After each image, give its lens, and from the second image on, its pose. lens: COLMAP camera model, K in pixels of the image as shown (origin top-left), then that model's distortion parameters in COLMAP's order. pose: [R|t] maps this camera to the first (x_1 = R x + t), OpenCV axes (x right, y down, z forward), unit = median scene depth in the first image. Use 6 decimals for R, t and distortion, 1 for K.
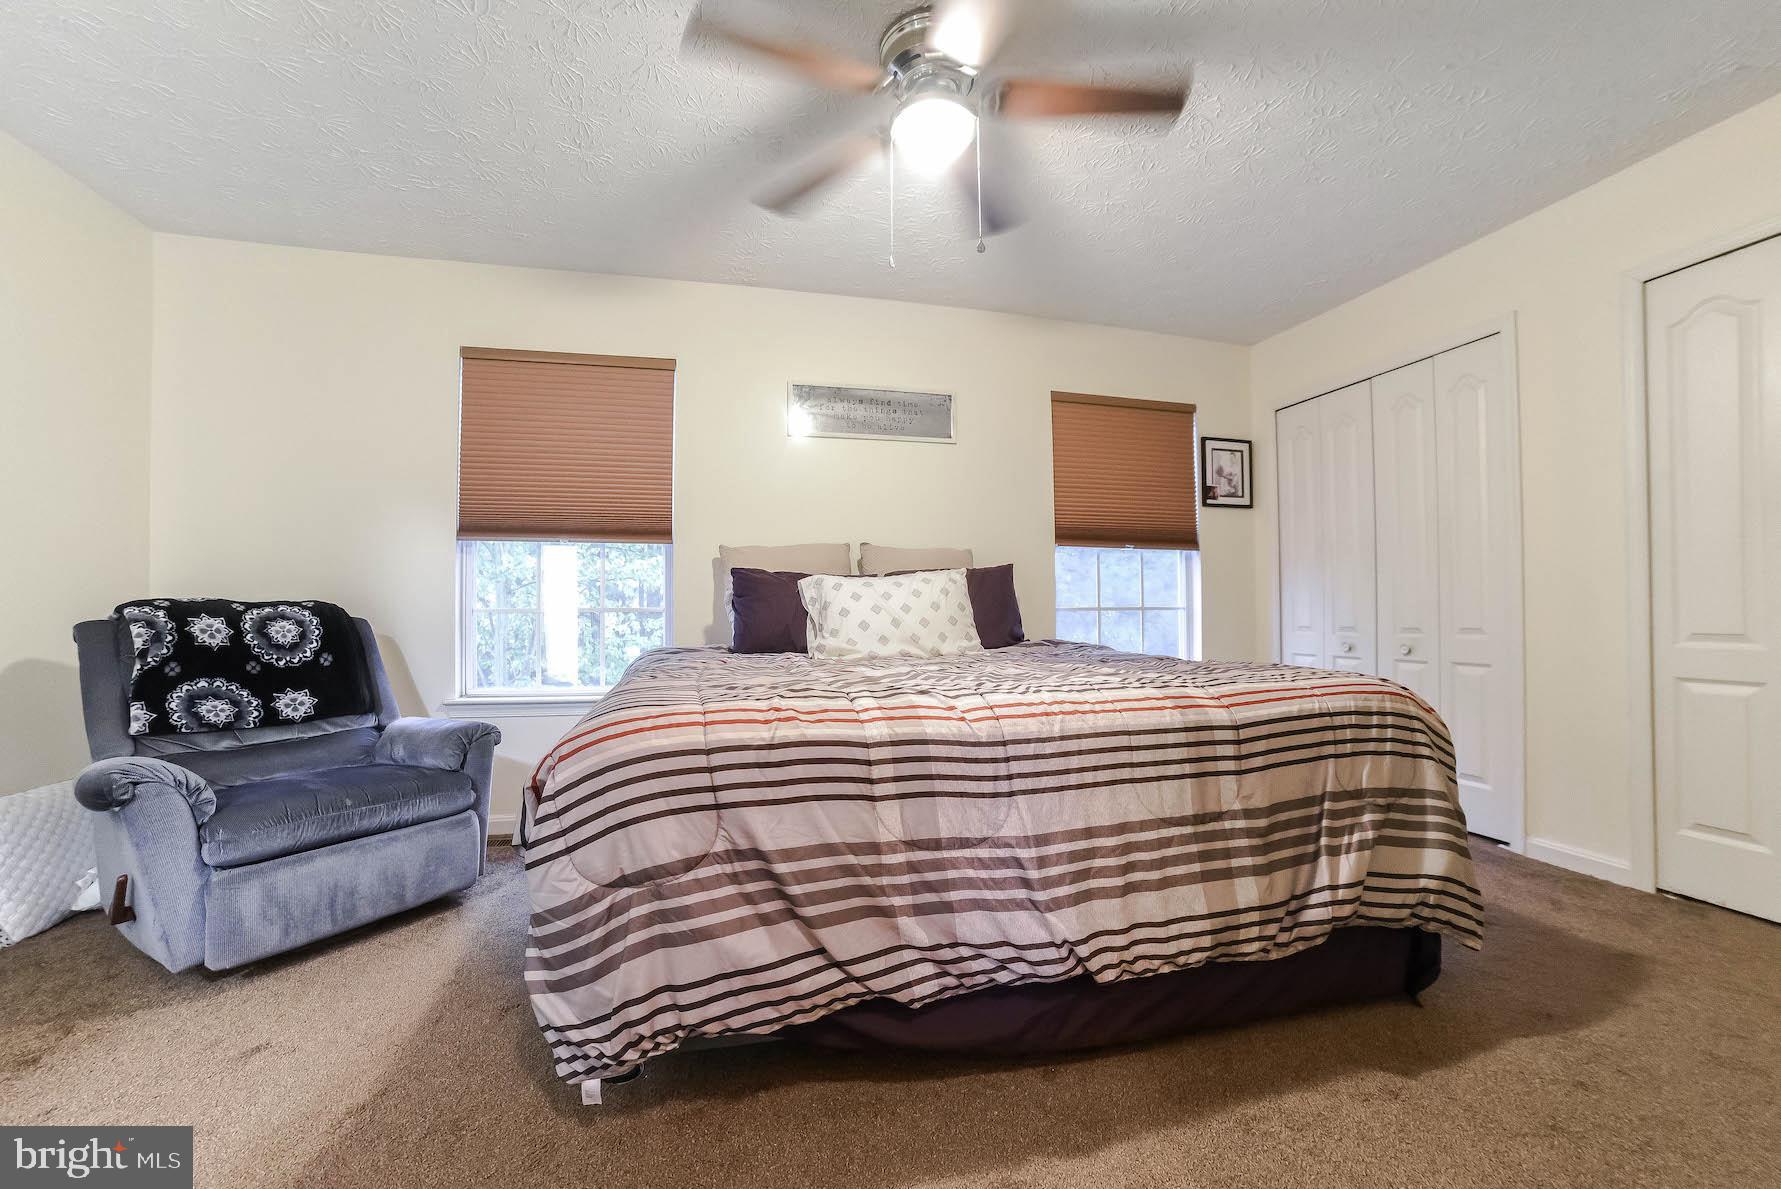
lens RADIAL K [[717.2, 0, 898.4], [0, 717.2, 597.1], [0, 0, 1]] dist [-0.097880, 0.036159]
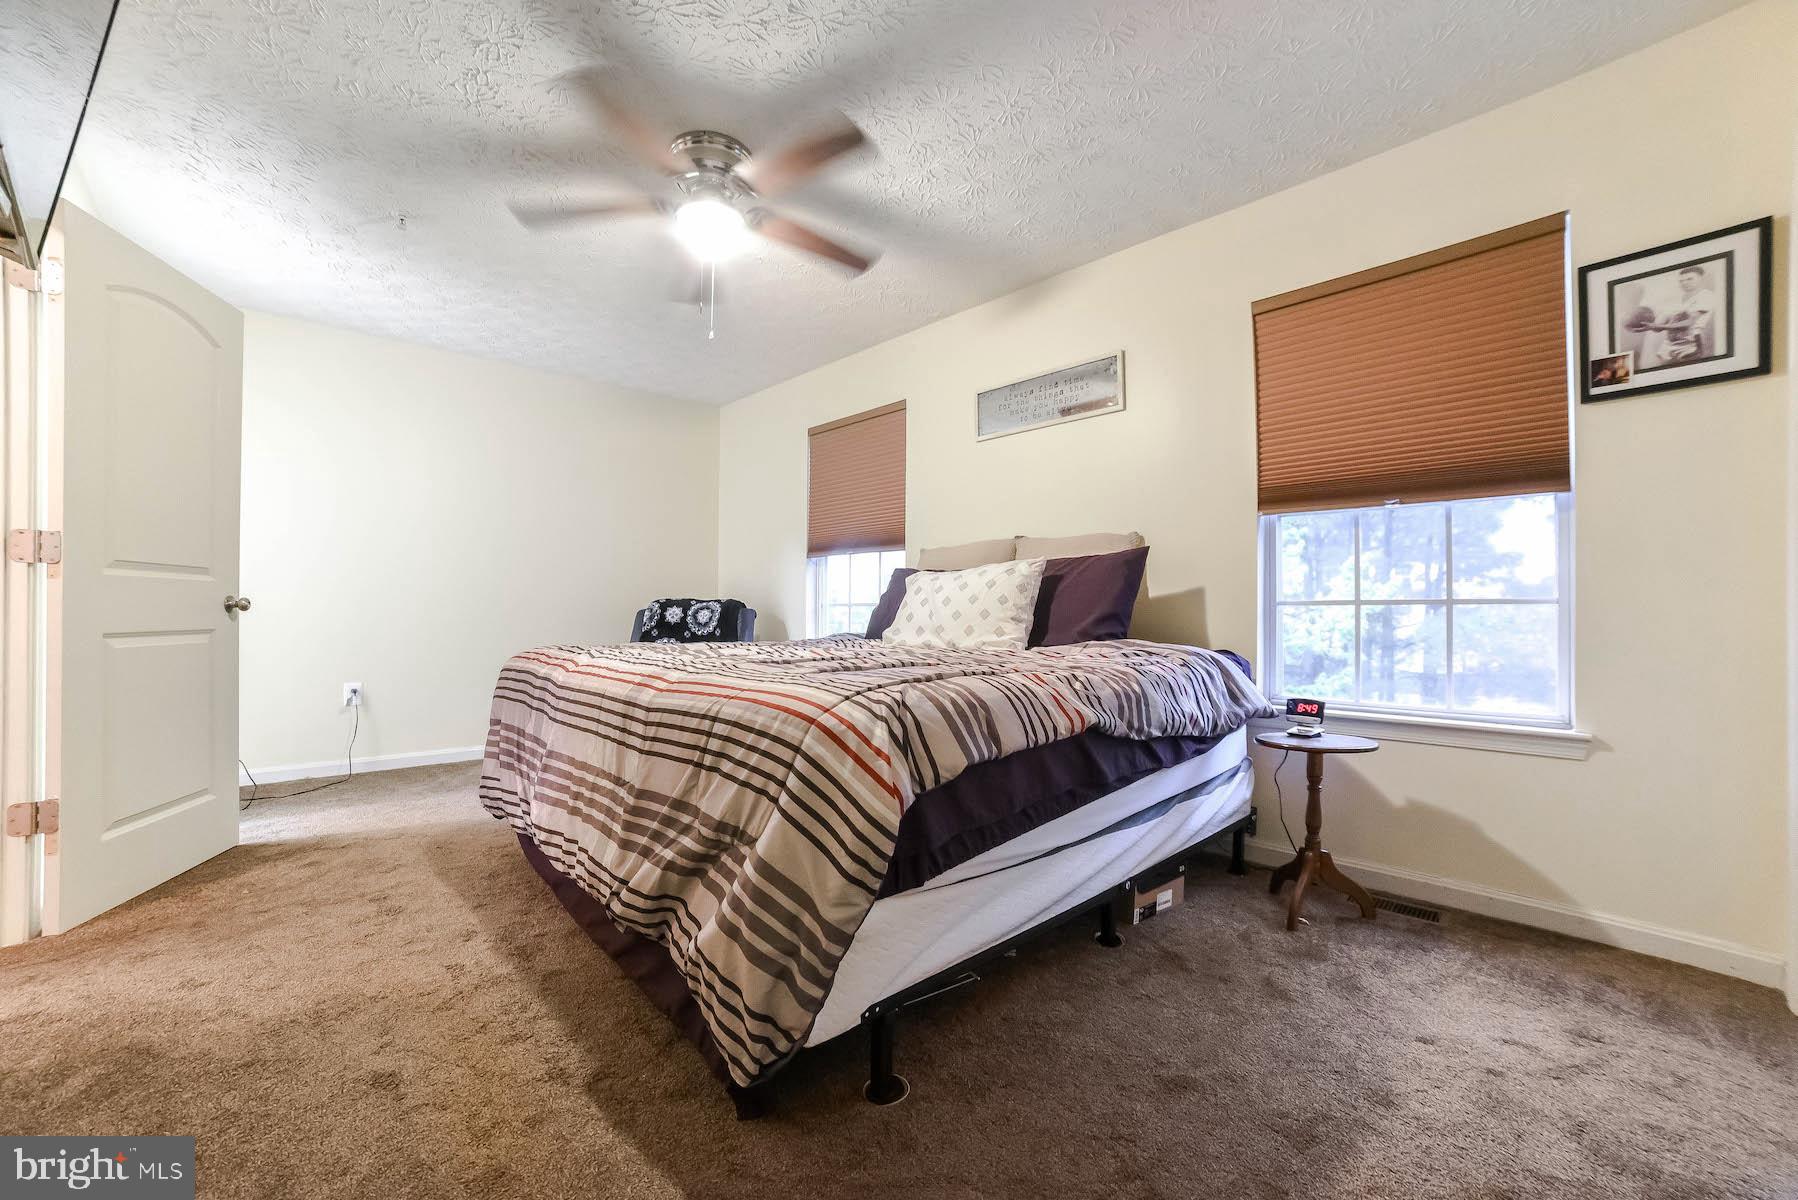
lens RADIAL K [[724.1, 0, 907.0], [0, 724.1, 602.6], [0, 0, 1]] dist [-0.097880, 0.036159]
pose [[0.478843, -0.004201, -0.877890, 0.855648], [0.011948, 0.999927, 0.001732, 0.014628], [0.877819, -0.011319, 0.478858, 0.438522]]
